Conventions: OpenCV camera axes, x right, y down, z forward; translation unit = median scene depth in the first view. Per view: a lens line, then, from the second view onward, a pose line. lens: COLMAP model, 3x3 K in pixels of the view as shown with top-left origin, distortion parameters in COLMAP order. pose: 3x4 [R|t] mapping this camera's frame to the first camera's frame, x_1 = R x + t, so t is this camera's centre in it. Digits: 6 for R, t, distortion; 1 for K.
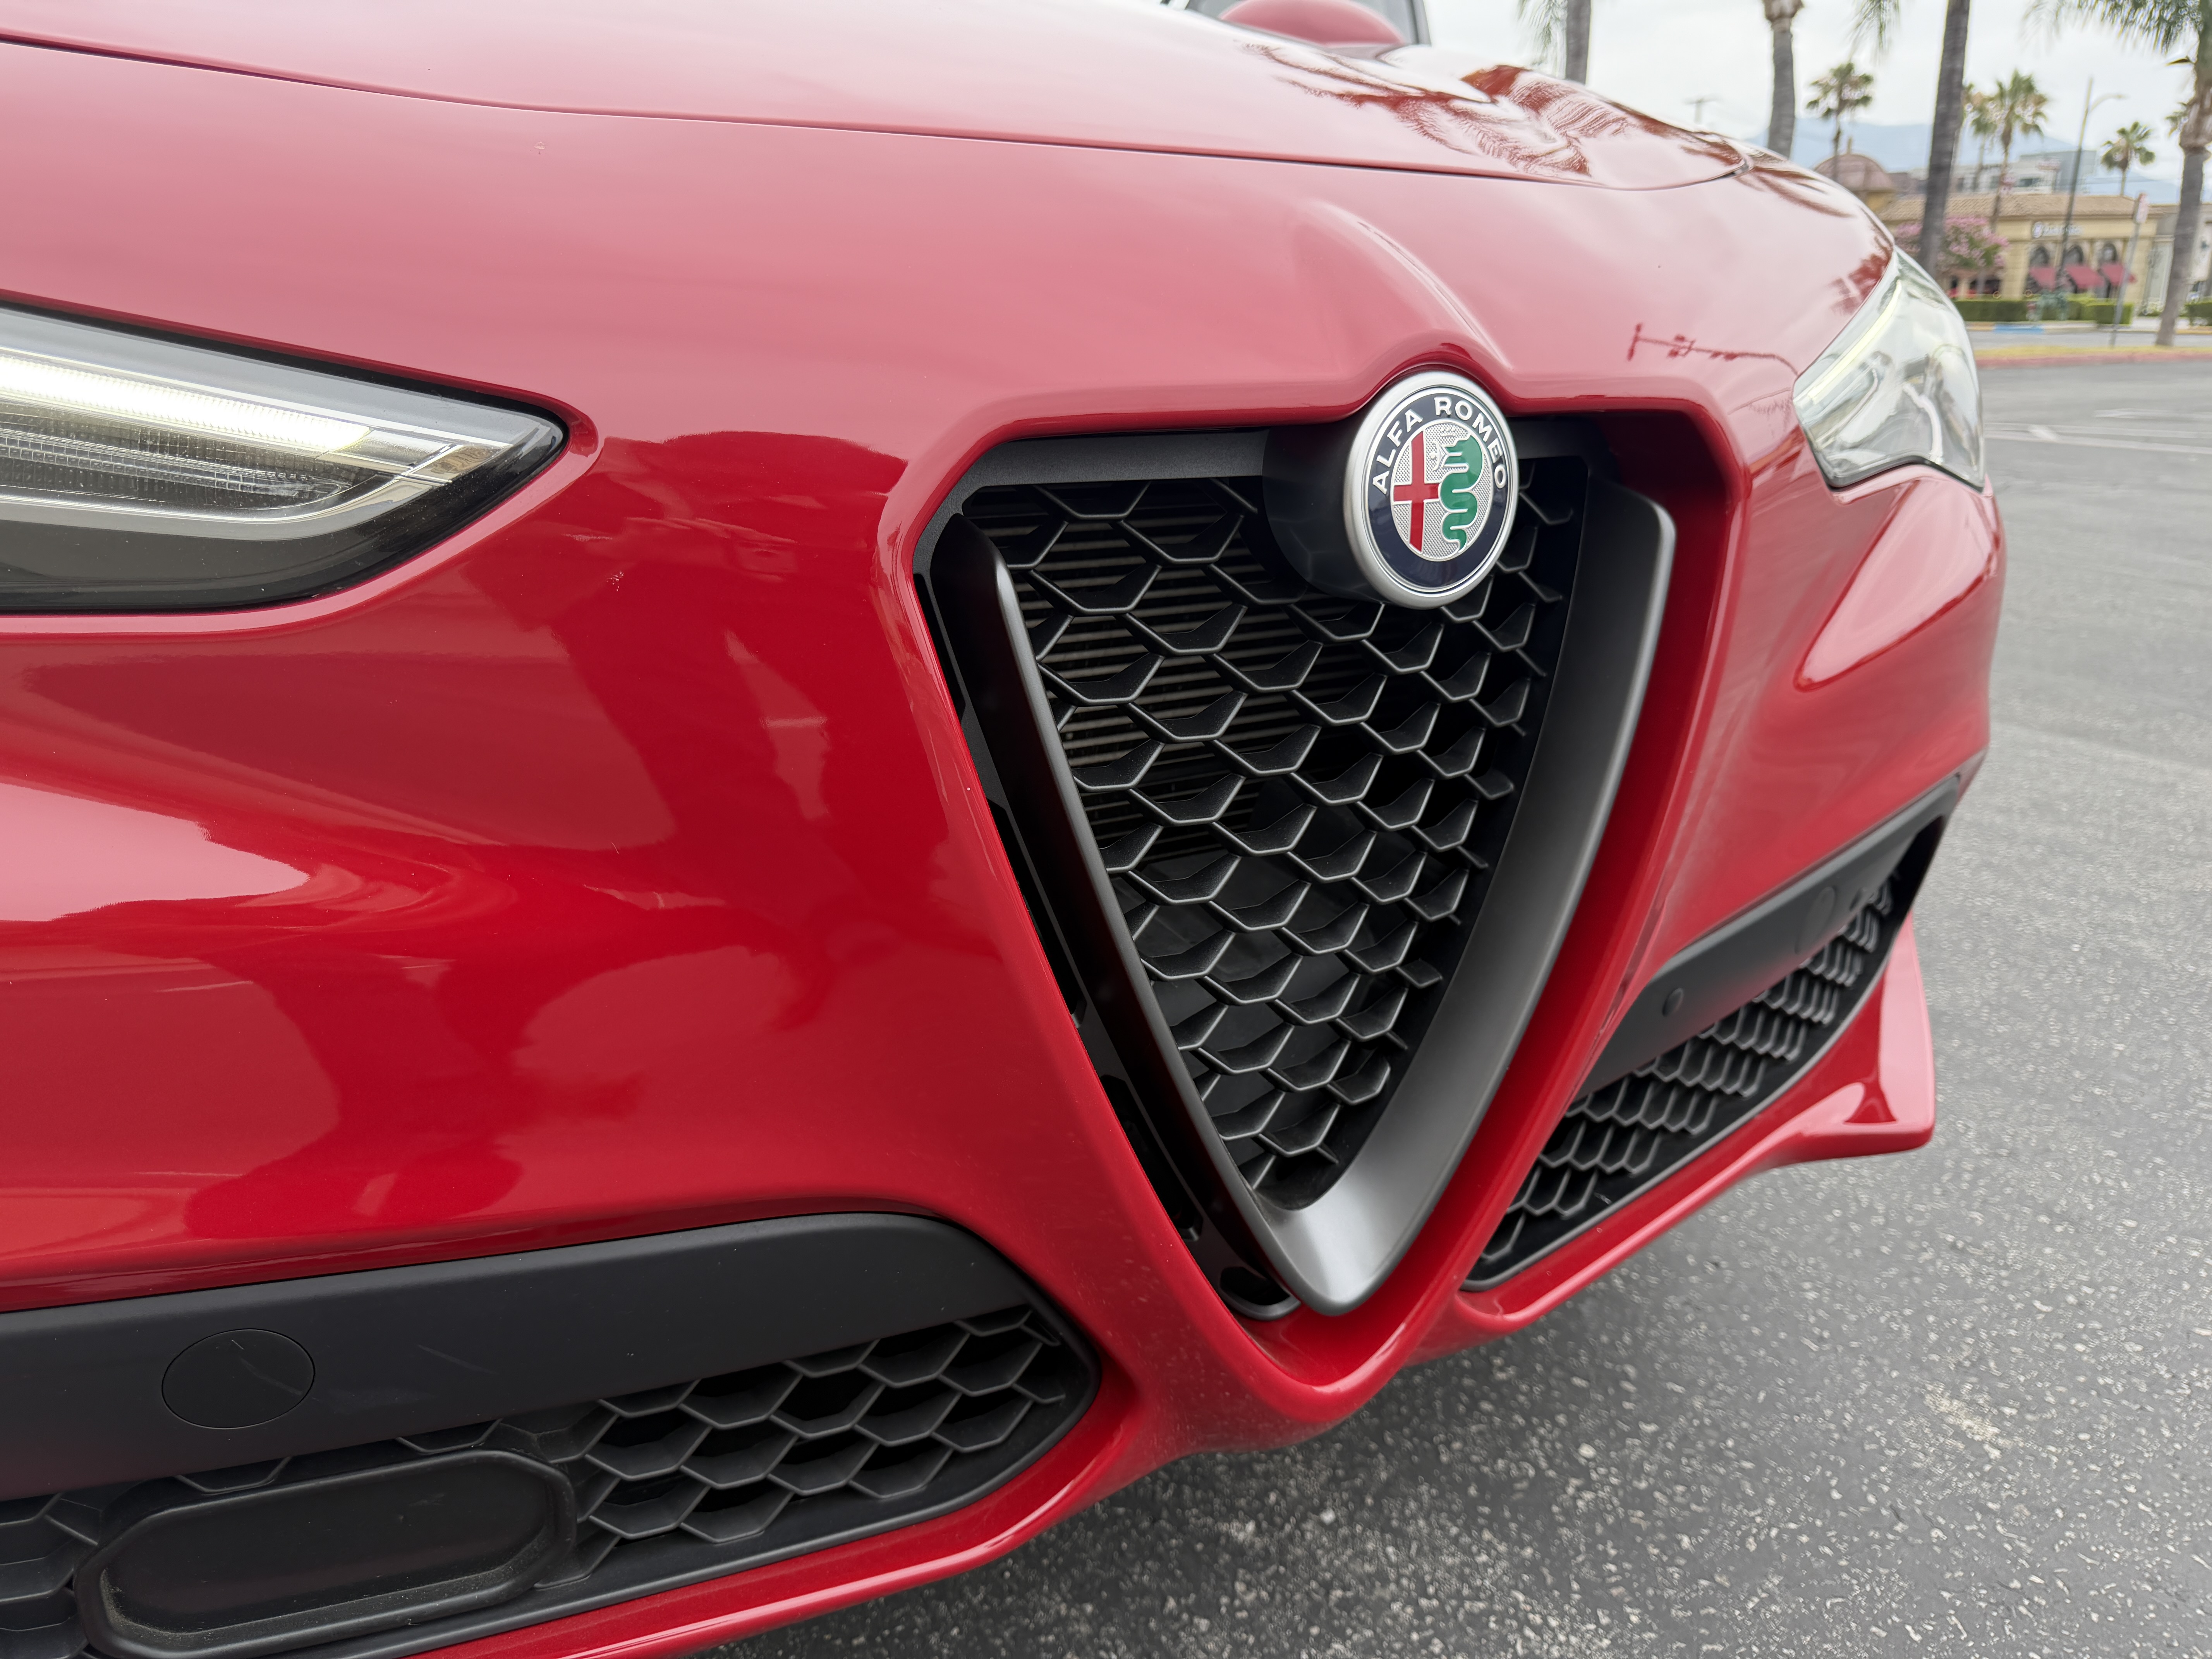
lens RADIAL K [[1551.7, 0, 1118.7], [0, 1551.7, 824.2], [0, 0, 1]] dist [-0.007667, 0.000243]
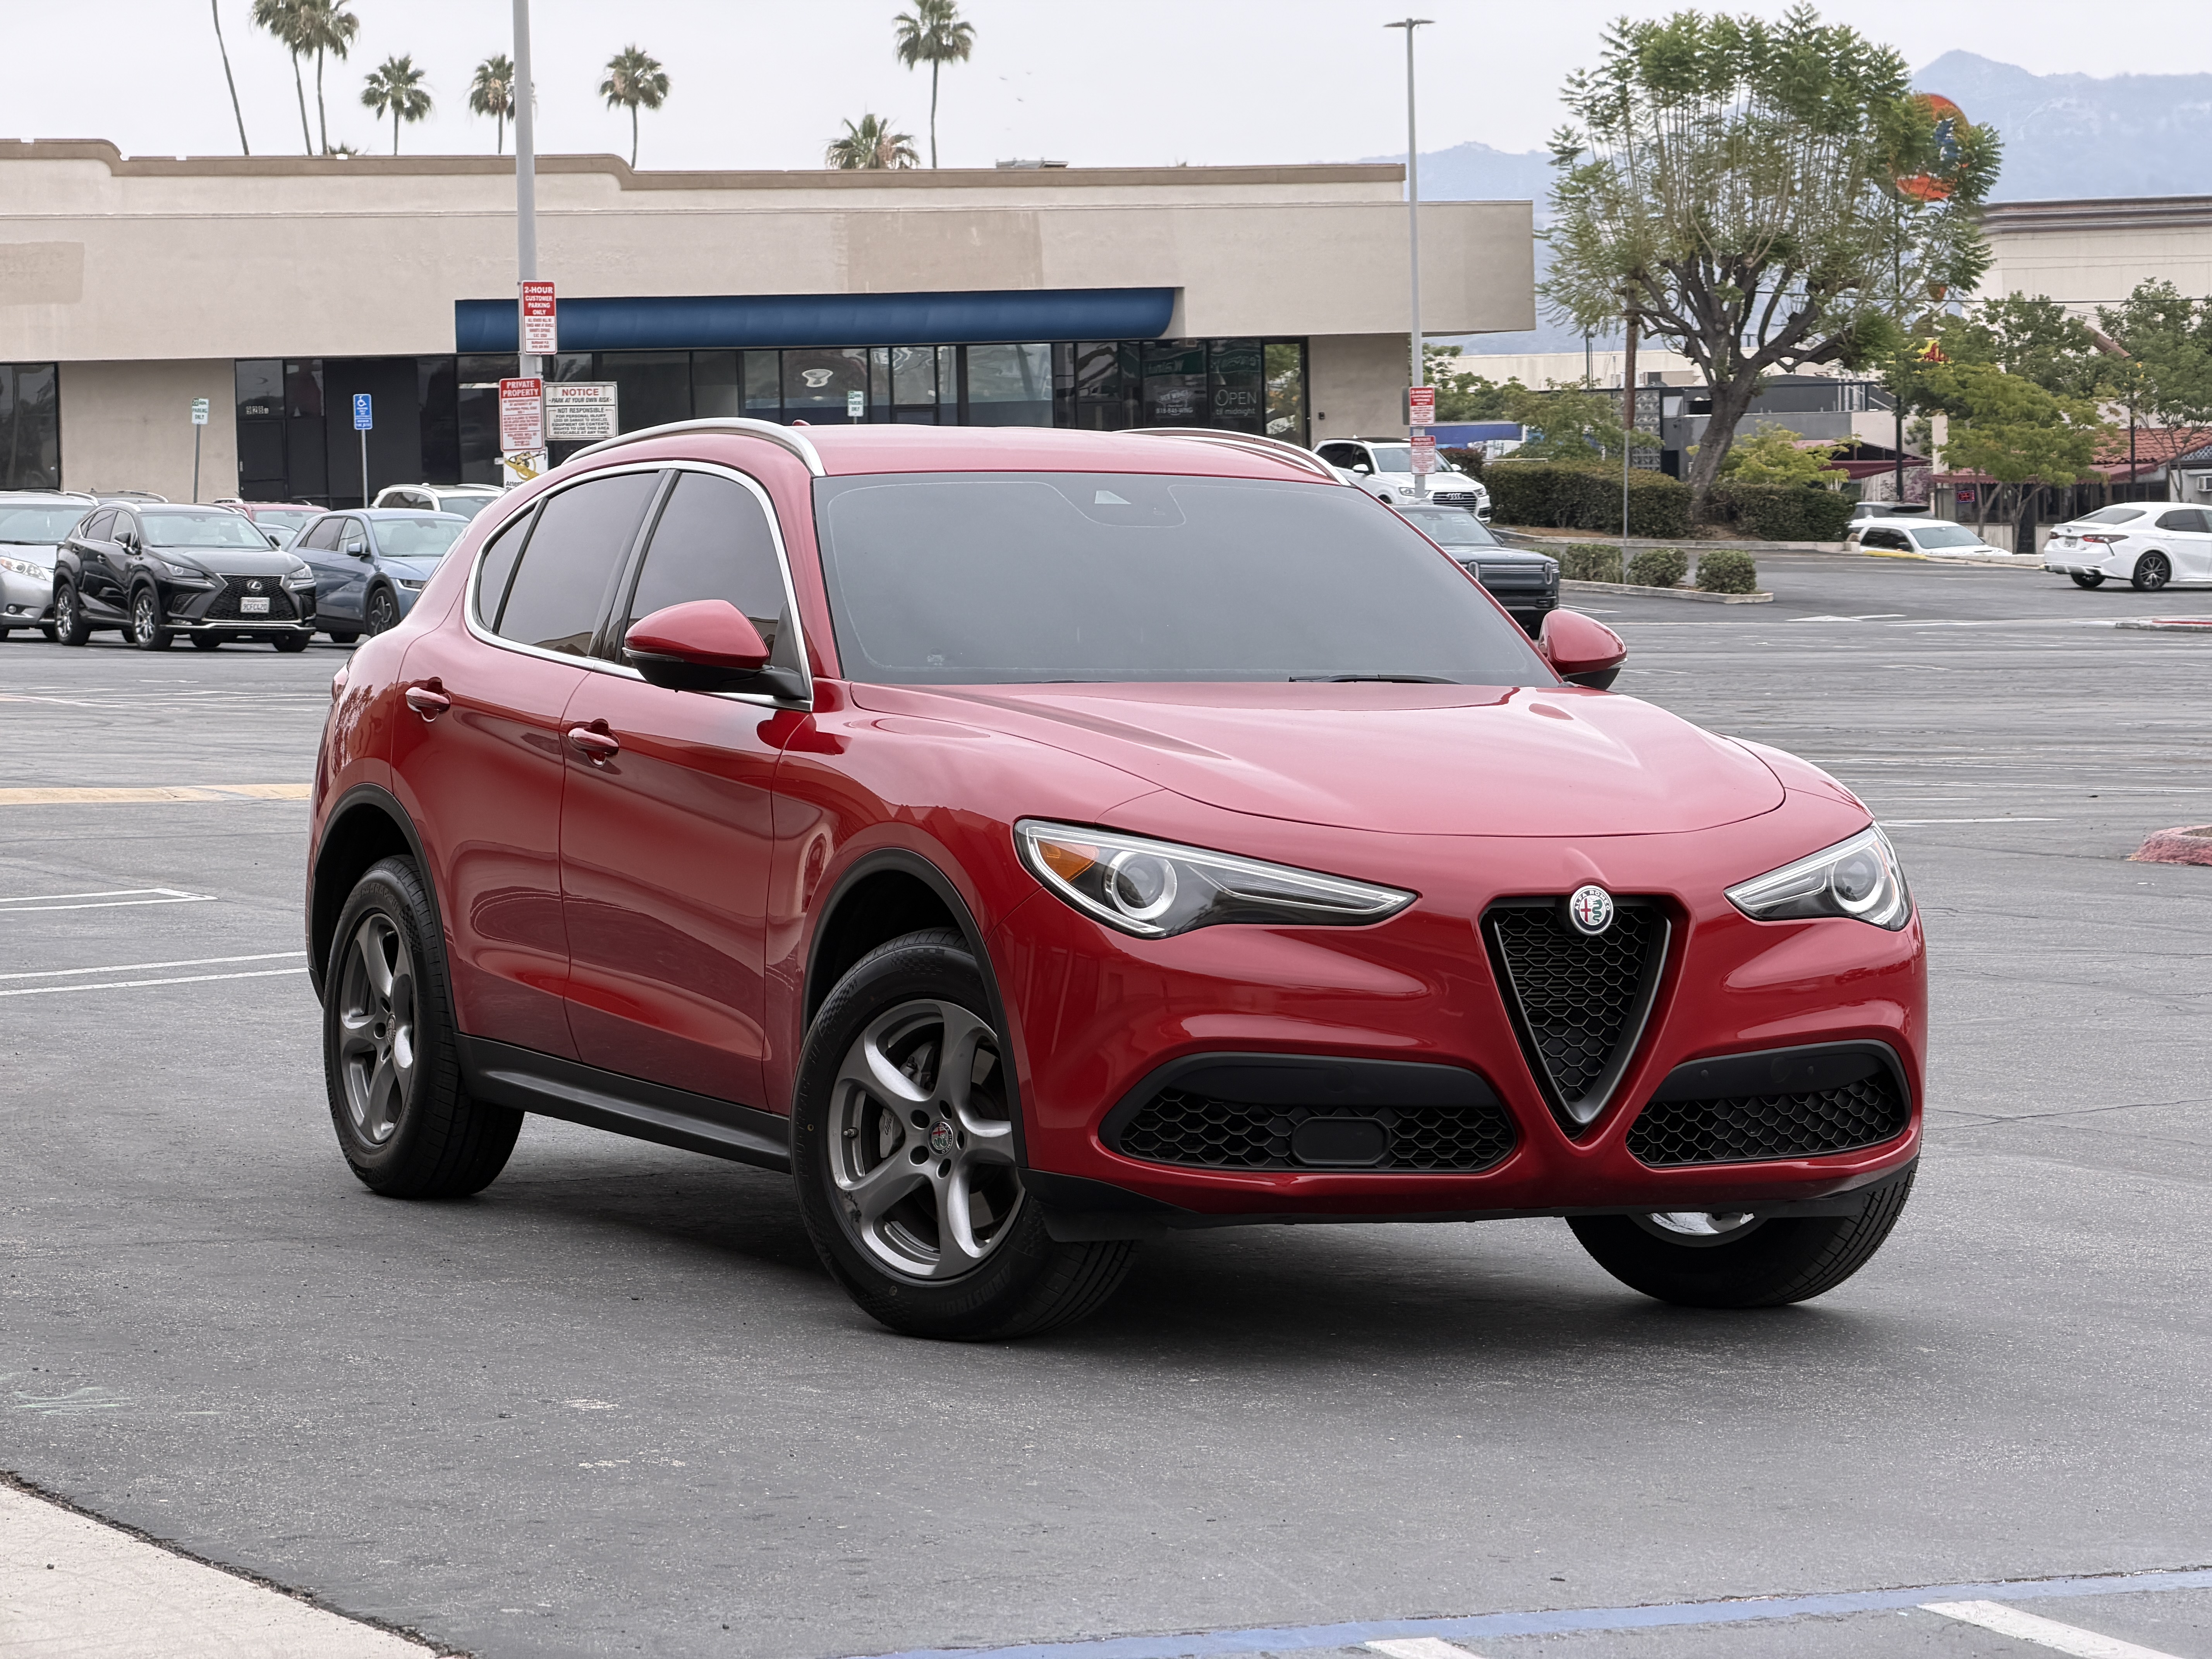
lens RADIAL K [[6703.9, 0, 1105.5], [0, 6703.9, 827.3], [0, 0, 1]] dist [0.126147, 0.000000]
pose [[0.992466, 0.008457, -0.122227, 0.449612], [-0.041240, 0.962460, -0.268271, 1.840714], [0.115370, 0.271291, 0.955558, -6.788960]]
